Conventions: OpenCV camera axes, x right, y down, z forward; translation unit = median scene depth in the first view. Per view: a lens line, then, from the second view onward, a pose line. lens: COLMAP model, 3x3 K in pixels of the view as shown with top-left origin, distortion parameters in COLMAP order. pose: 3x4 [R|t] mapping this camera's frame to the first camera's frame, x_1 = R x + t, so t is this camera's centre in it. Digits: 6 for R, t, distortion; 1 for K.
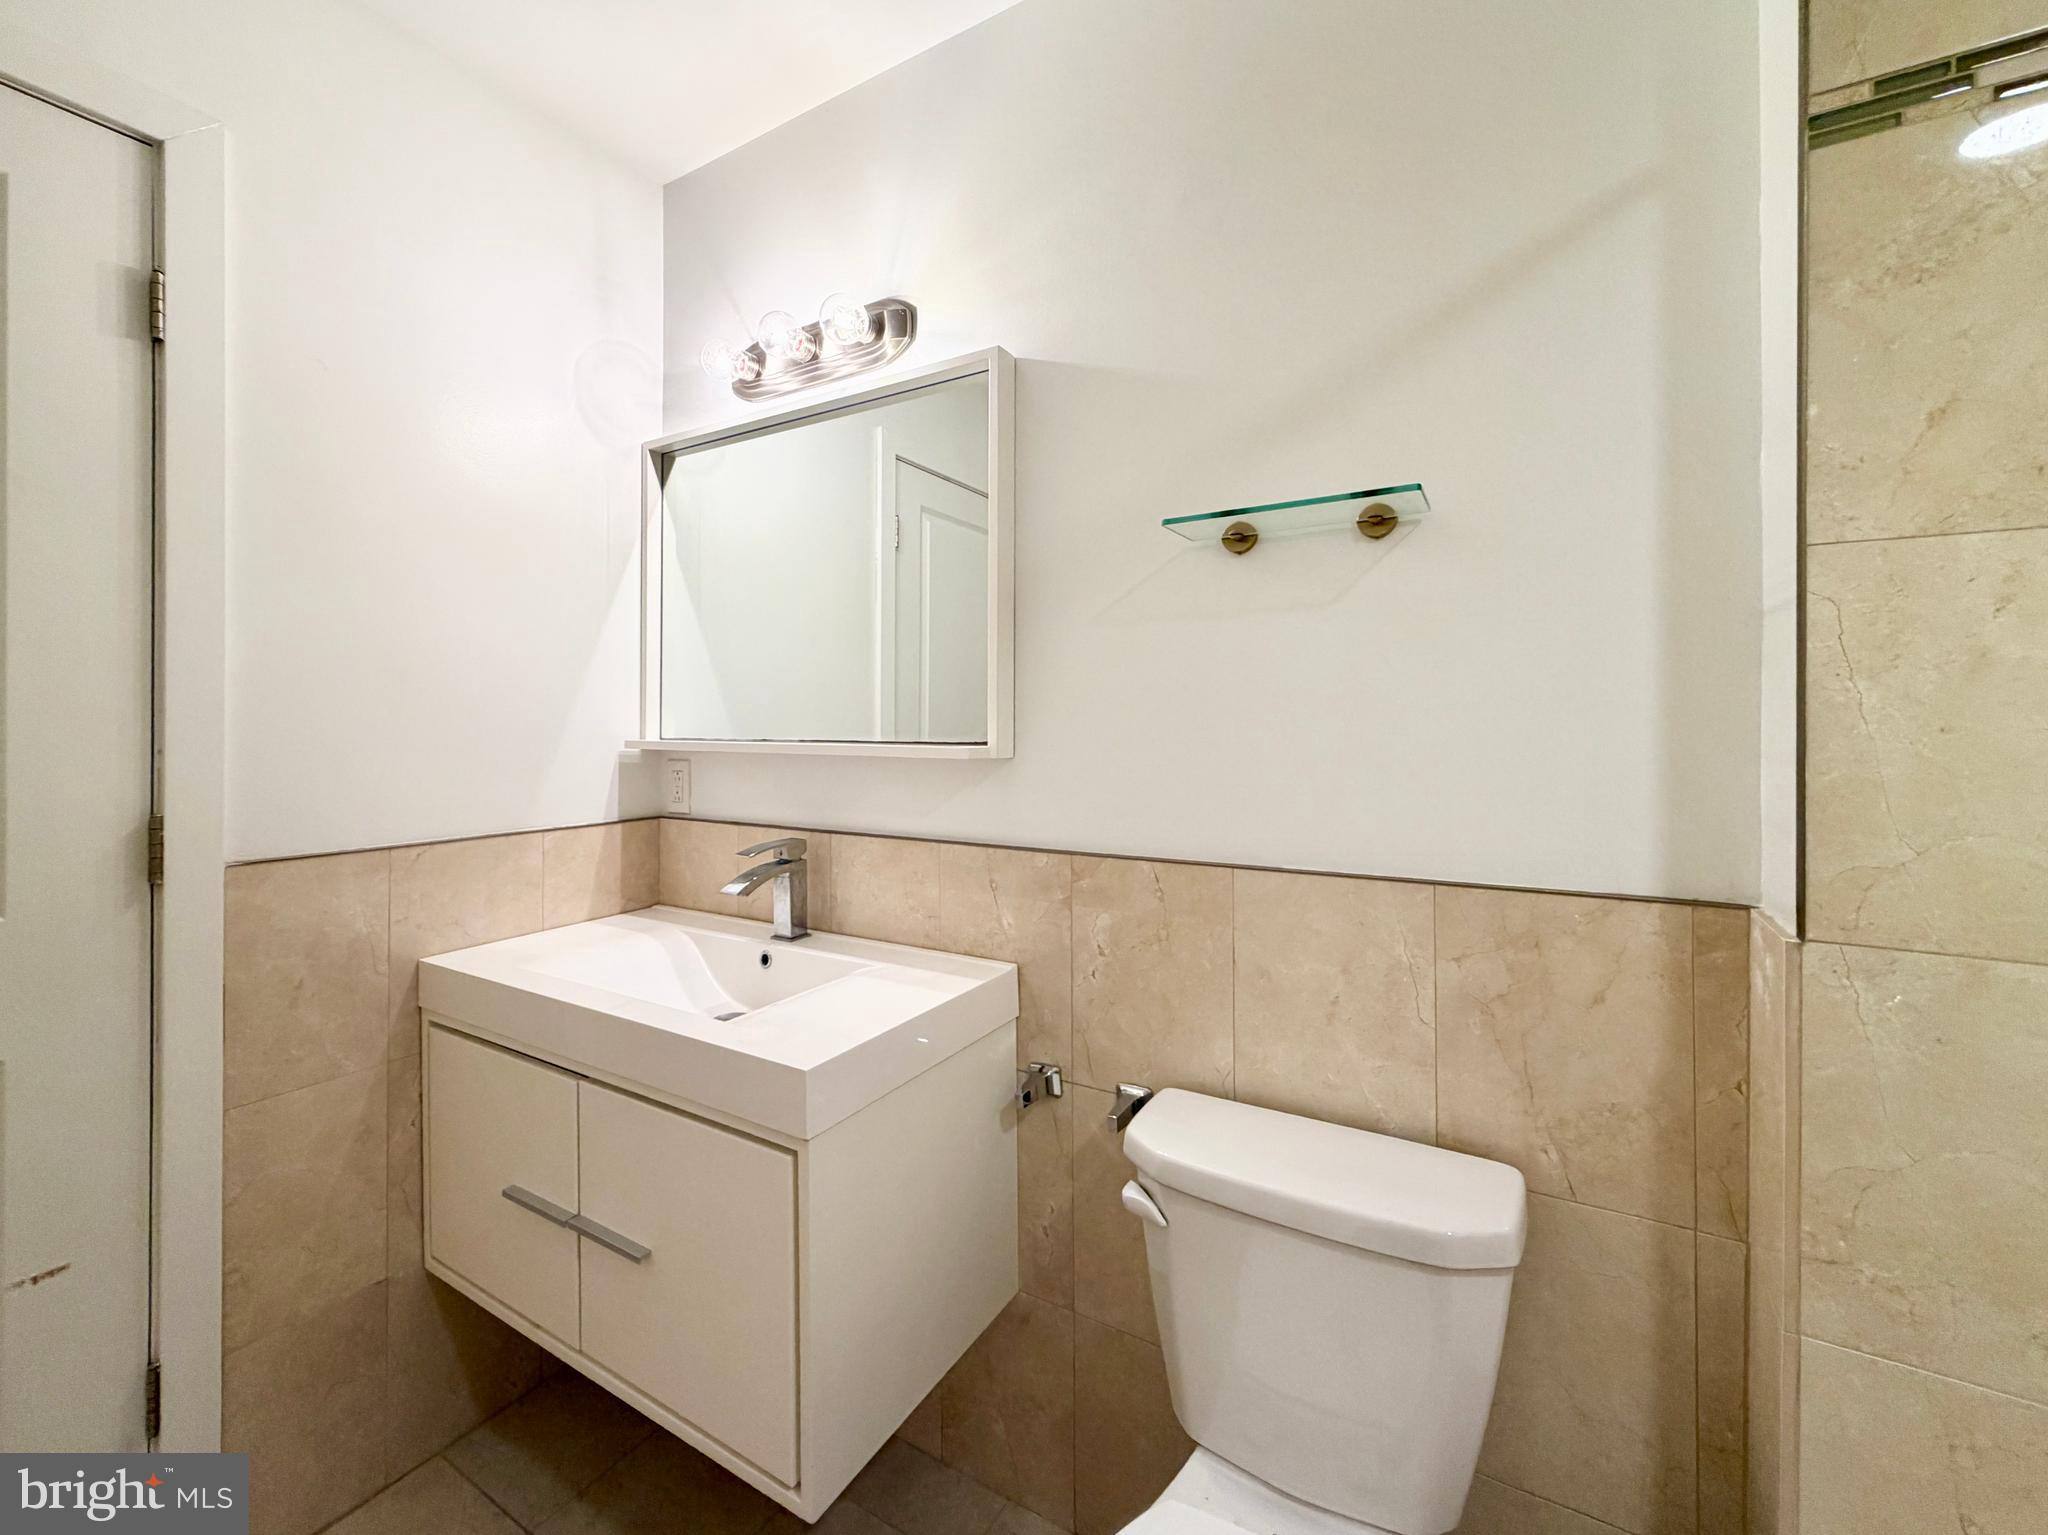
lens RADIAL K [[817.8, 0, 981.0], [0, 817.8, 730.5], [0, 0, 1]] dist [0.001726, 0.000552]
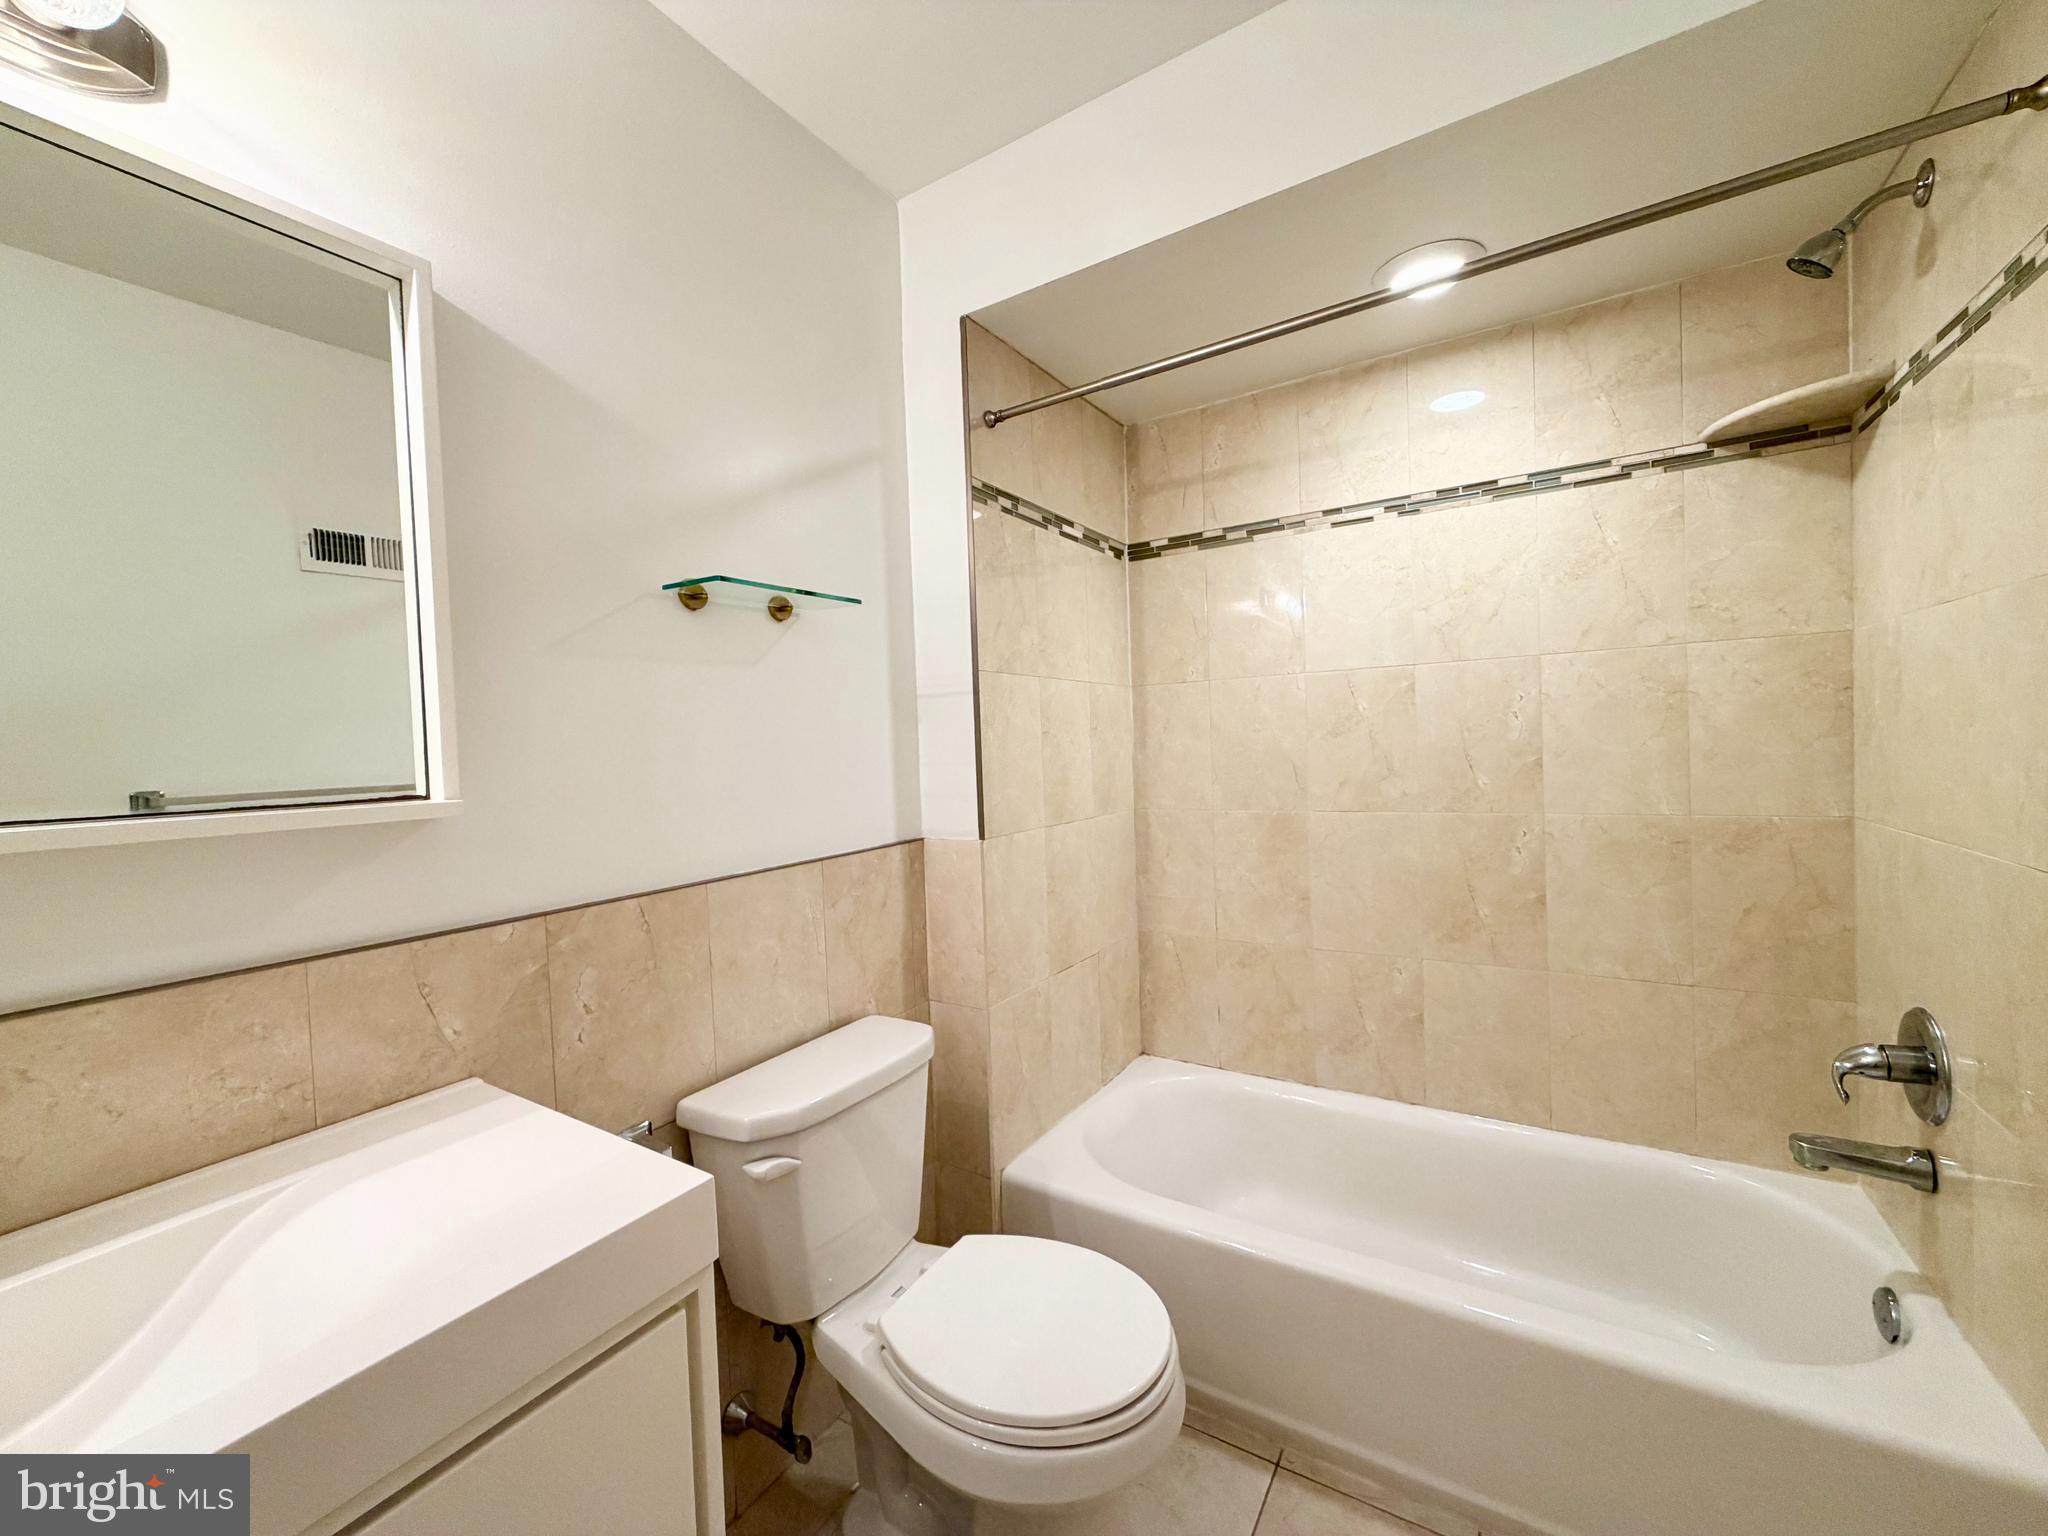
lens RADIAL K [[817.8, 0, 1018.4], [0, 817.8, 761.7], [0, 0, 1]] dist [0.001726, 0.000552]
pose [[0.030278, -0.025118, 0.999226, -0.892408], [0.046822, 0.998622, 0.023684, -0.009613], [-0.998444, 0.046068, 0.031413, 0.560955]]
